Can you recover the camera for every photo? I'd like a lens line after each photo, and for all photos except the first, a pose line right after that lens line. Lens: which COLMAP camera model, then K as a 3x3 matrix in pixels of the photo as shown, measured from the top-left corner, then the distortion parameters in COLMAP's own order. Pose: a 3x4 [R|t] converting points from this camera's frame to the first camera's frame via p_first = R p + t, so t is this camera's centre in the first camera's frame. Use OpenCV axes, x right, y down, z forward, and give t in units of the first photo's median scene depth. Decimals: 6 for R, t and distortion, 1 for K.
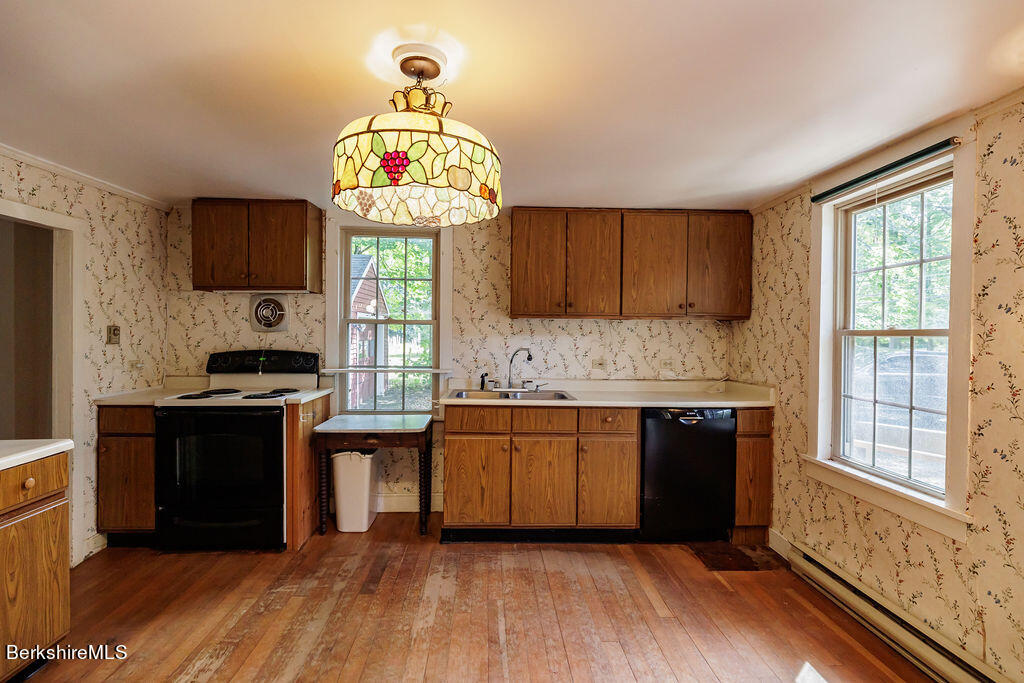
lens RADIAL K [[483.3, 0, 519.8], [0, 483.3, 340.9], [0, 0, 1]] dist [-0.001704, -0.000143]
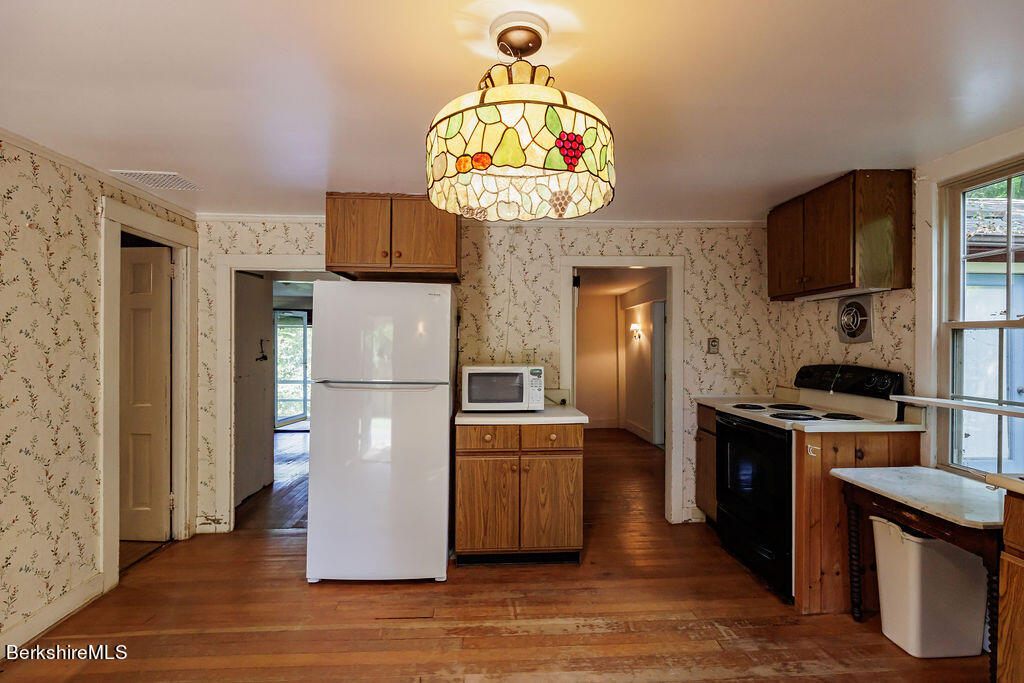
lens RADIAL K [[483.3, 0, 519.8], [0, 483.3, 340.9], [0, 0, 1]] dist [-0.001704, -0.000143]
pose [[0.000610, -0.009984, -0.999950, 0.343695], [-0.020607, 0.999738, -0.009994, -0.002931], [0.999787, 0.020612, 0.000404, 0.514103]]
